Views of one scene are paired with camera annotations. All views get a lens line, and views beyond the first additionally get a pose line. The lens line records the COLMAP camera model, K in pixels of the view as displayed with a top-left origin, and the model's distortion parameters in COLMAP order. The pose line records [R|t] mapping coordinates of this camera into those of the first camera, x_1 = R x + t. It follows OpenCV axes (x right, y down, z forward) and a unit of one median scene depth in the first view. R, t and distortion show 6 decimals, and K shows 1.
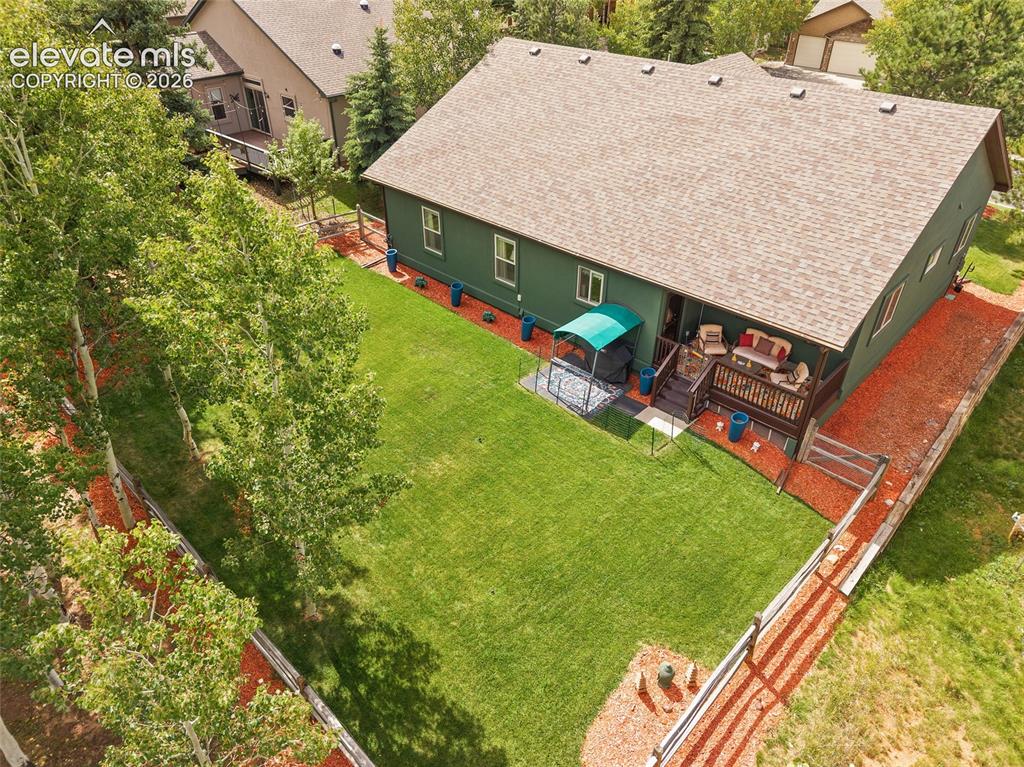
lens RADIAL K [[711.9, 0, 512.0], [0, 711.9, 383.5], [0, 0, 1]] dist [0.075735, -0.119152]
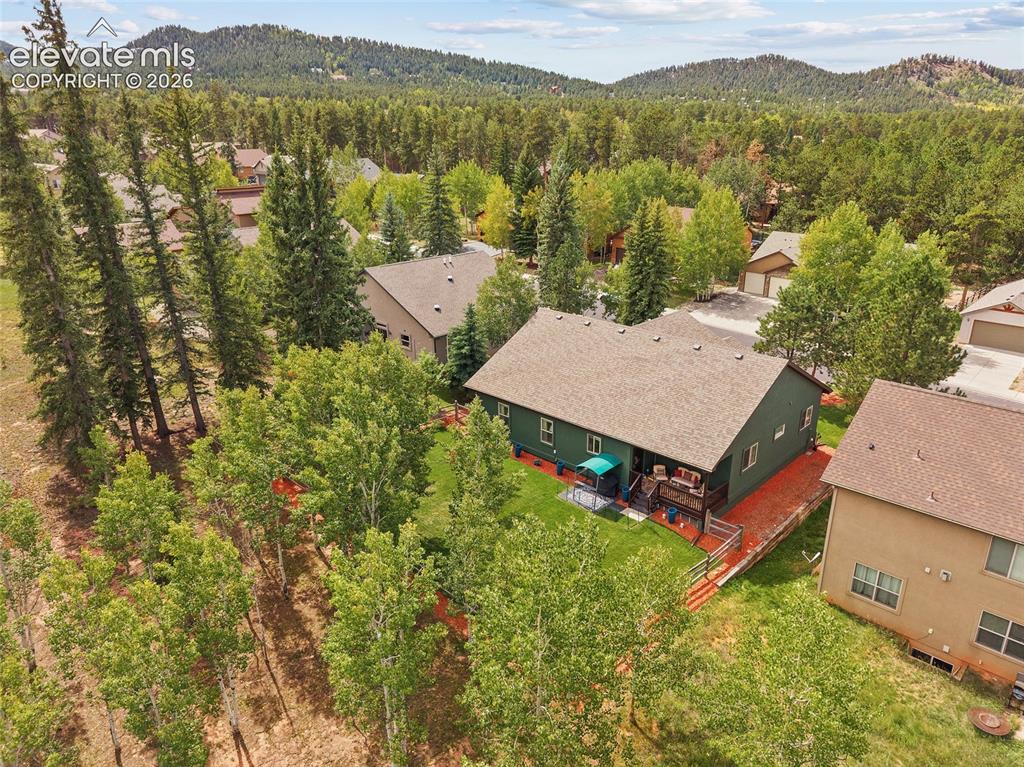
lens RADIAL K [[709.9, 0, 512.0], [0, 709.9, 383.5], [0, 0, 1]] dist [0.227298, -0.116780]
pose [[0.999865, -0.007169, -0.014769, -0.080543], [0.003387, 0.970346, -0.241696, 0.167247], [0.016064, 0.241613, 0.970240, -0.900862]]
